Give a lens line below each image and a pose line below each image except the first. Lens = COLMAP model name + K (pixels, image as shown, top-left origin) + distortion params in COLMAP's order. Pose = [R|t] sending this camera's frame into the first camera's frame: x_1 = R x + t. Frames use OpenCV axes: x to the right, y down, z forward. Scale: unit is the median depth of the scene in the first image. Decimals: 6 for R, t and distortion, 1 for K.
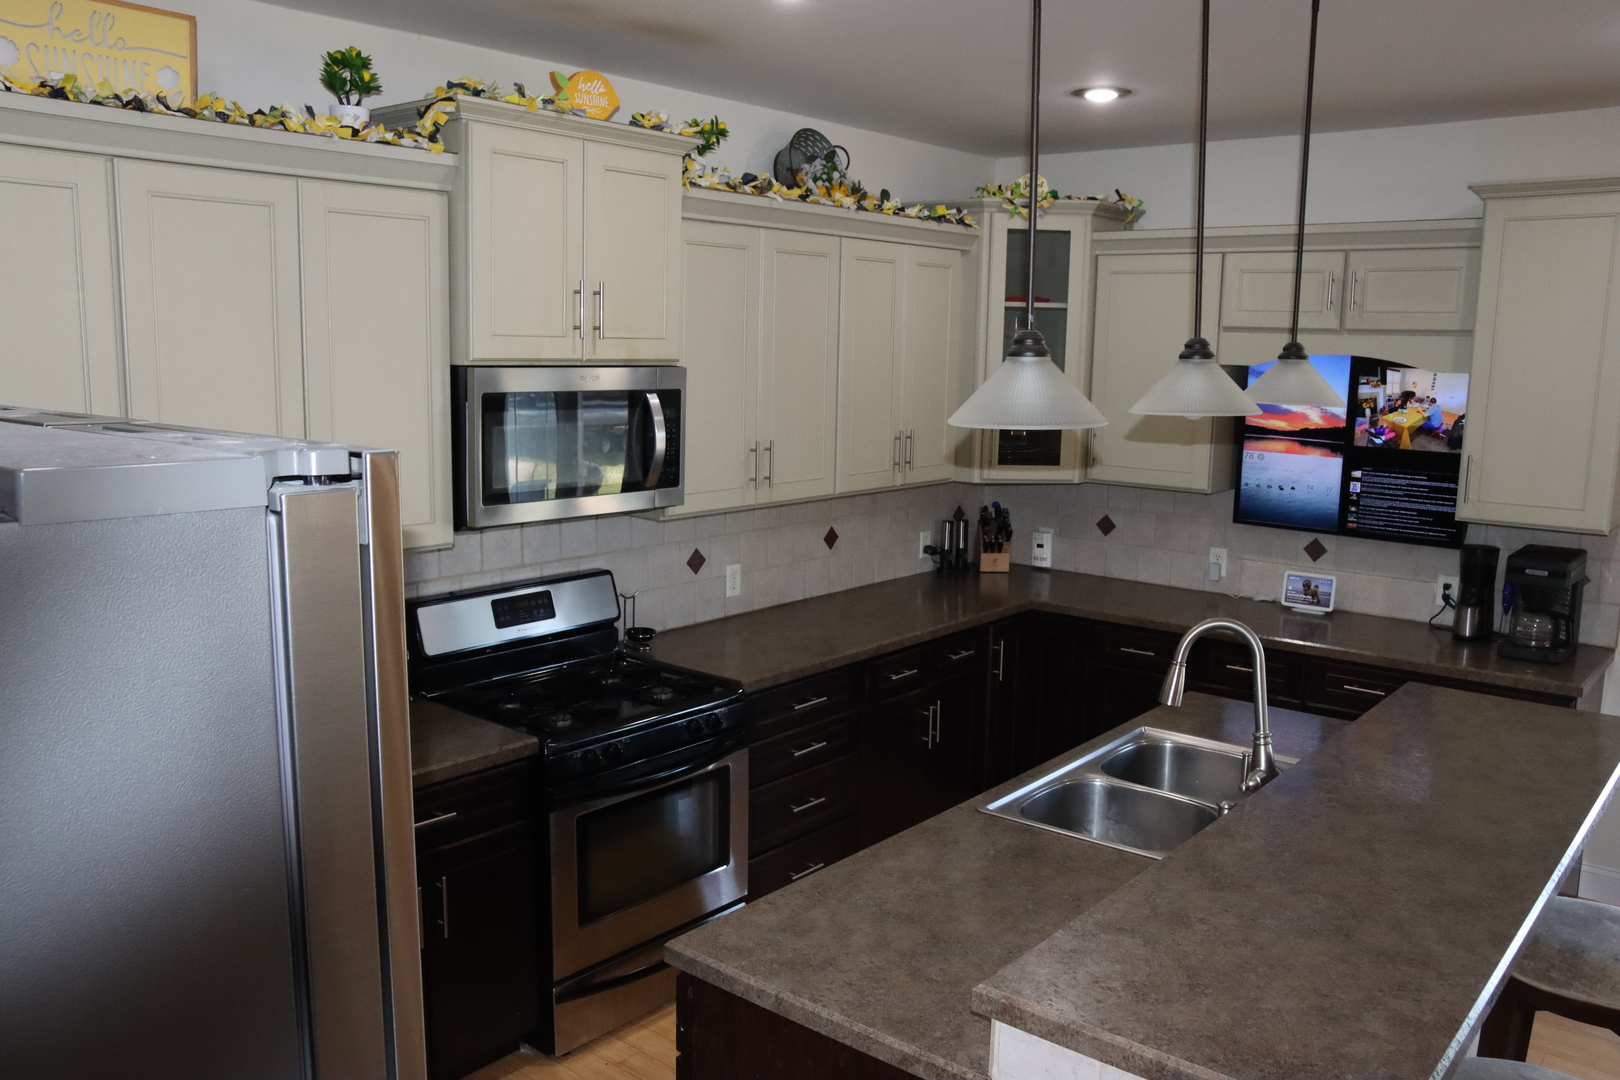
lens RADIAL K [[1281.6, 0, 797.9], [0, 1281.6, 554.5], [0, 0, 1]] dist [-0.121507, 0.115273]
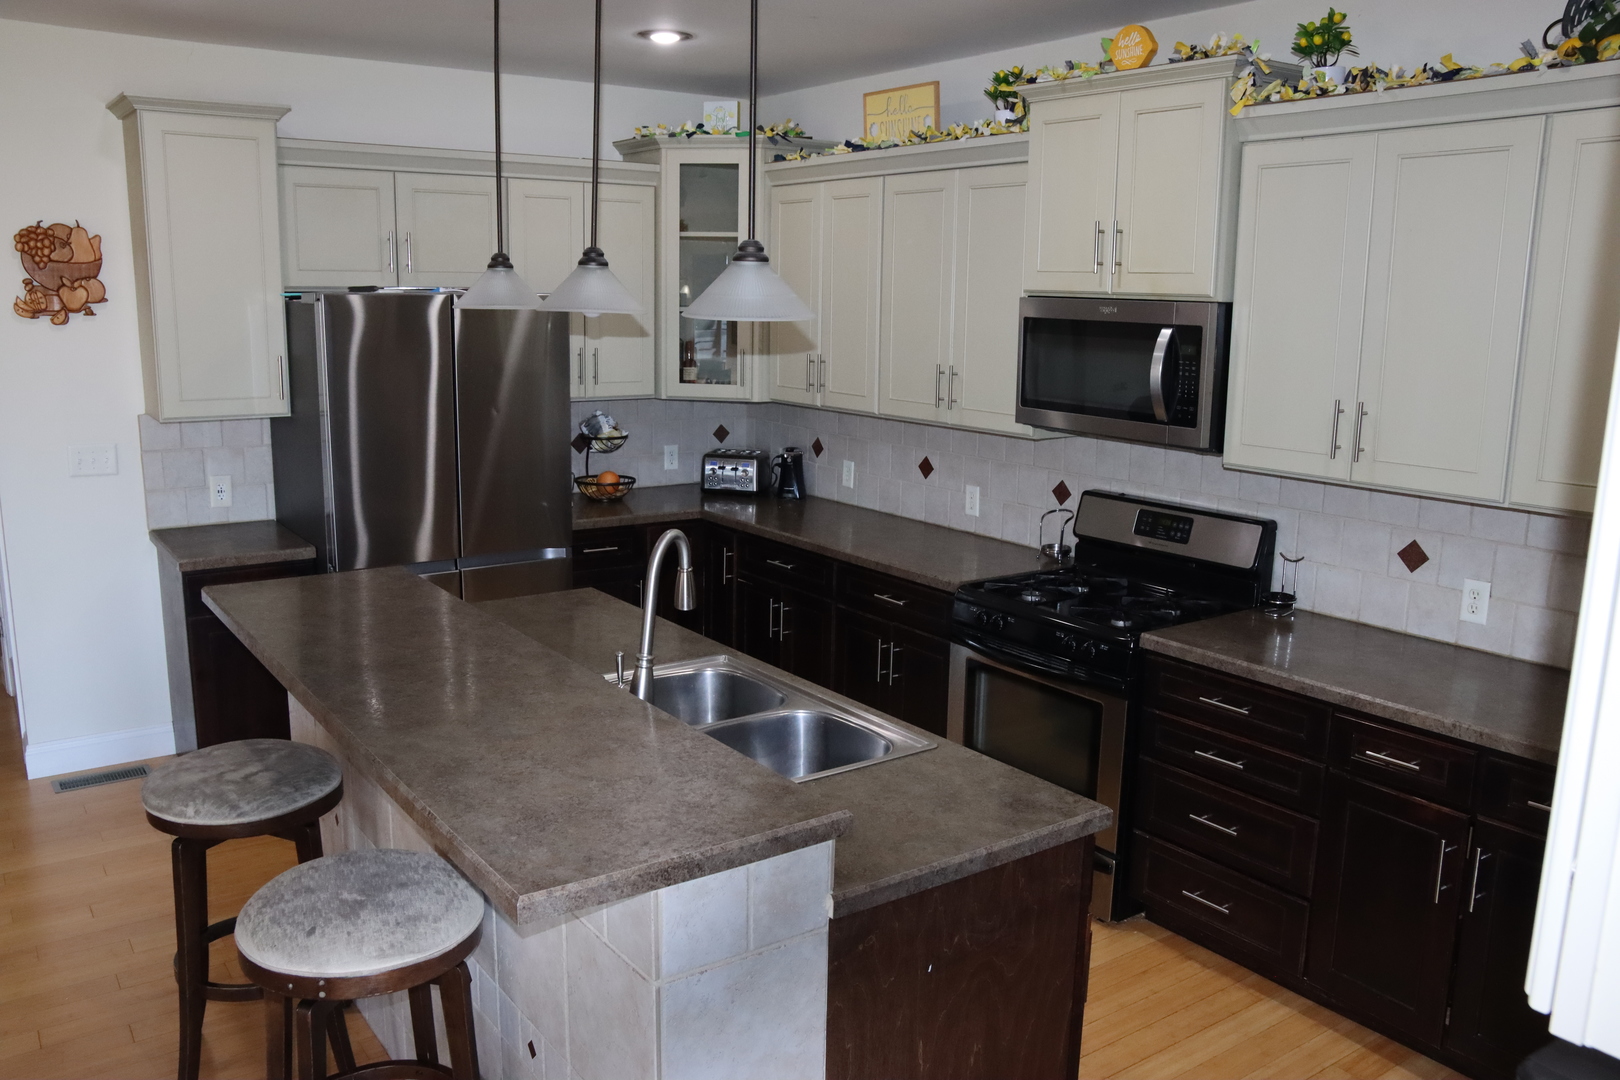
lens RADIAL K [[1281.6, 0, 797.9], [0, 1281.6, 554.5], [0, 0, 1]] dist [-0.121507, 0.115273]
pose [[-0.248136, 0.181680, -0.951536, 0.913320], [-0.170537, 0.958723, 0.227524, -0.129606], [0.953596, 0.218729, -0.206910, 0.945626]]
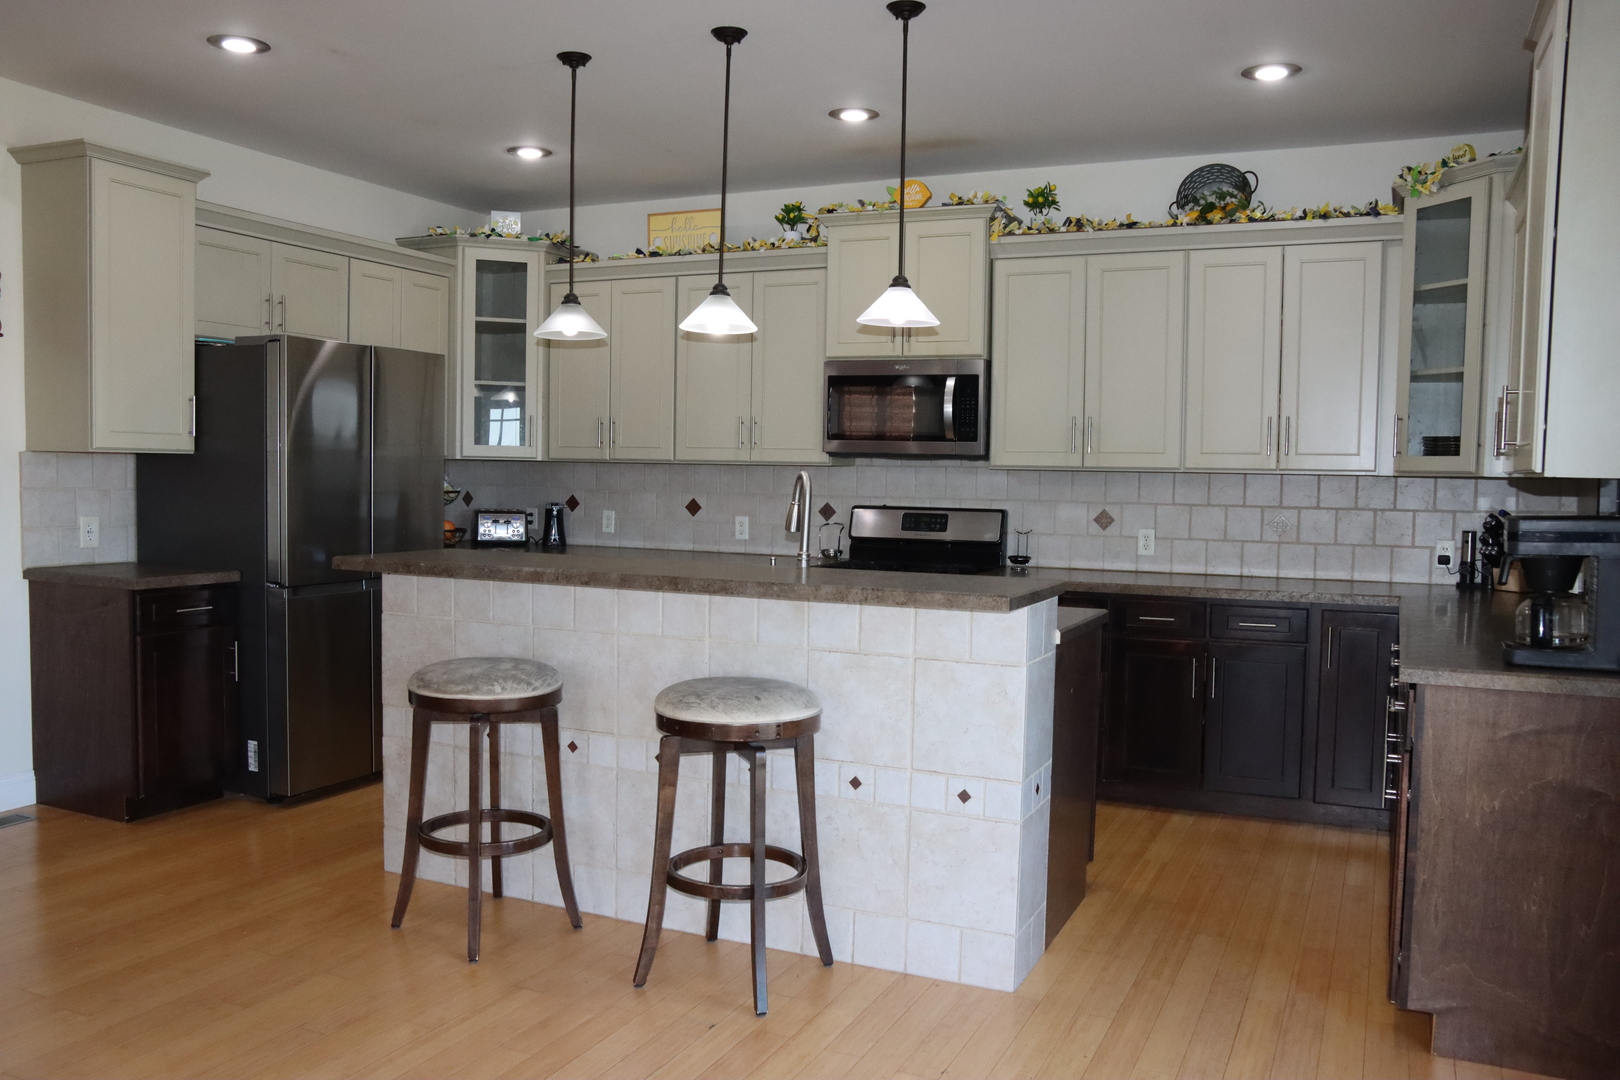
lens RADIAL K [[1281.6, 0, 797.9], [0, 1281.6, 554.5], [0, 0, 1]] dist [-0.121507, 0.115273]
pose [[0.258013, 0.059596, -0.964302, 1.272251], [-0.169376, 0.985428, 0.015583, 0.084797], [0.951179, 0.159309, 0.264348, 0.452440]]
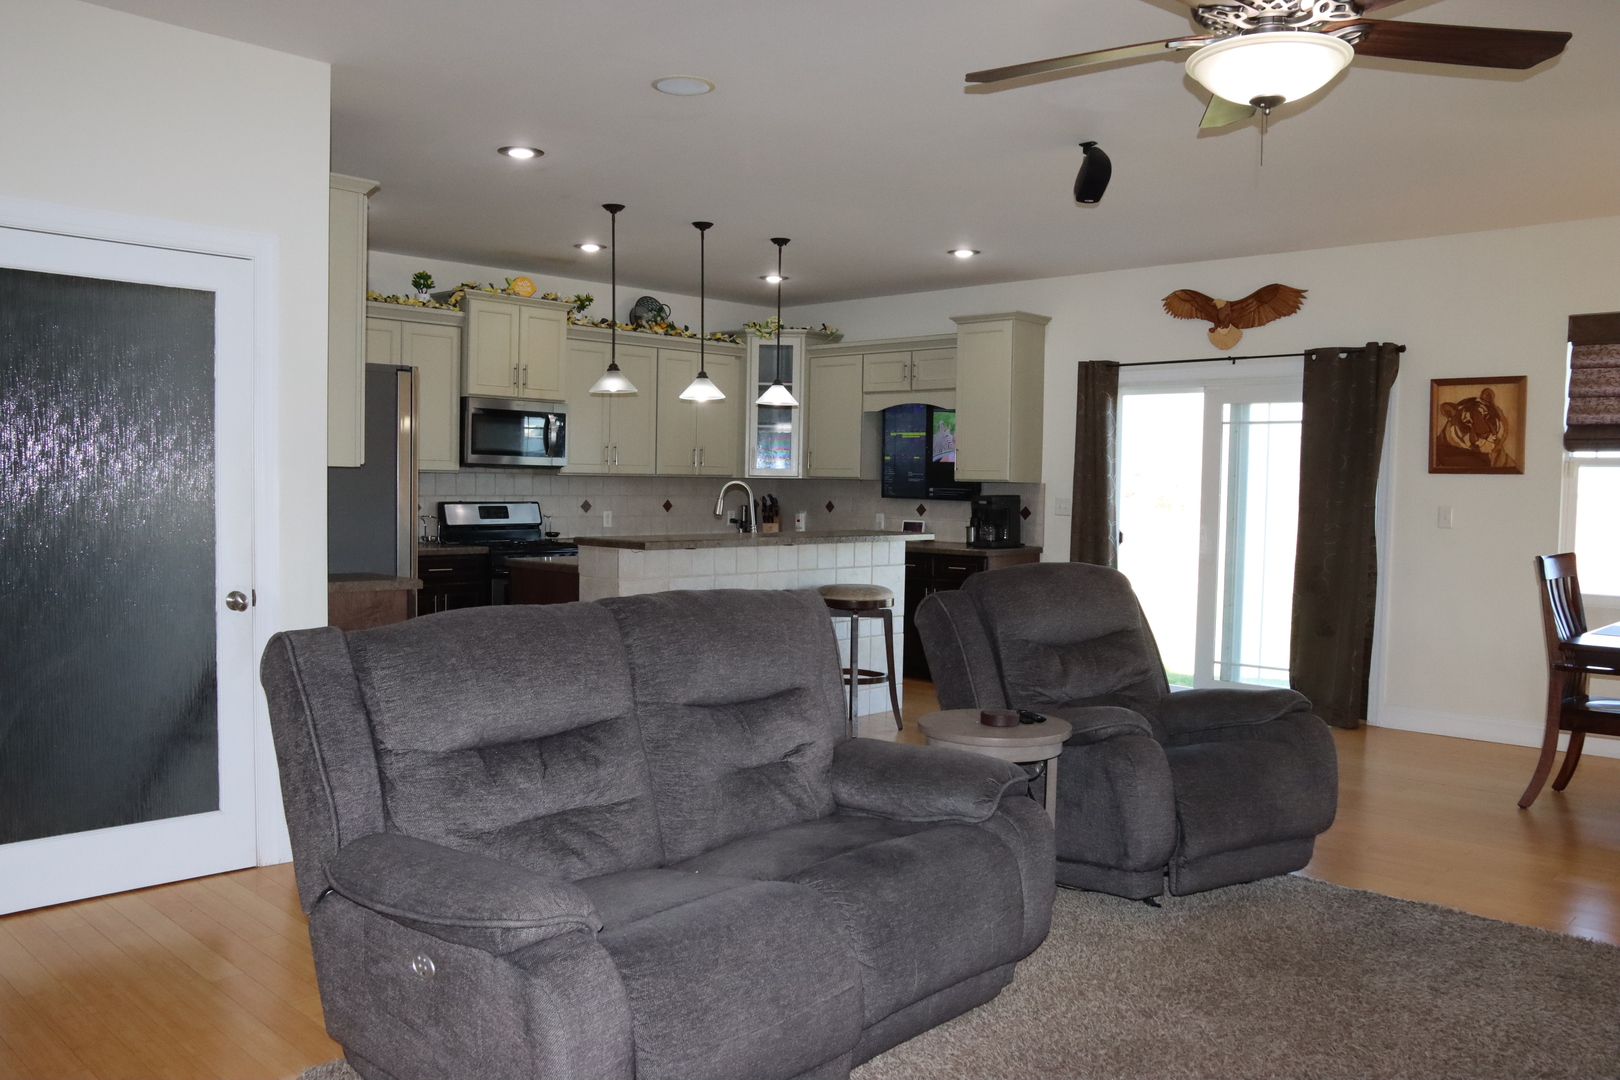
lens RADIAL K [[1281.6, 0, 797.9], [0, 1281.6, 554.5], [0, 0, 1]] dist [-0.121507, 0.115273]
pose [[0.997833, 0.003620, -0.065702, 0.462338], [-0.010823, 0.993916, -0.109607, 0.356344], [0.064905, 0.110081, 0.991801, -1.160543]]
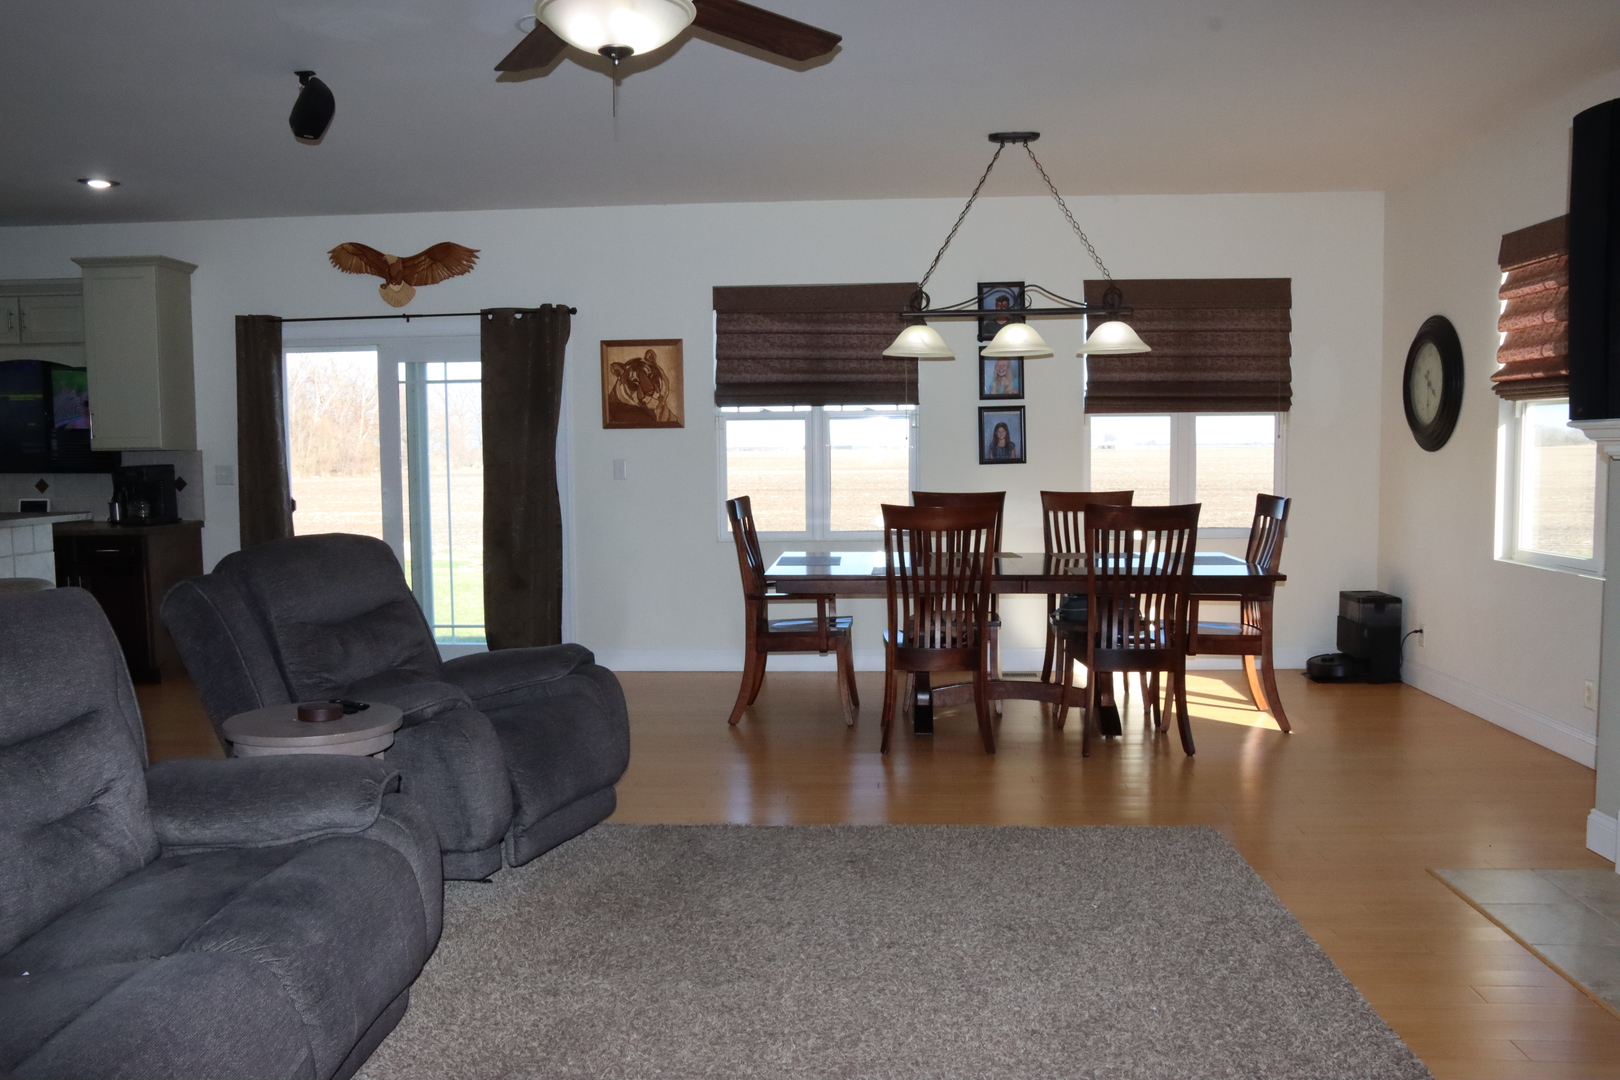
lens RADIAL K [[1281.6, 0, 797.9], [0, 1281.6, 554.5], [0, 0, 1]] dist [-0.121507, 0.115273]
pose [[0.801687, -0.072014, 0.593390, 0.311433], [0.119051, 0.992064, -0.040445, 0.339301], [-0.585769, 0.103068, 0.803898, -1.059103]]
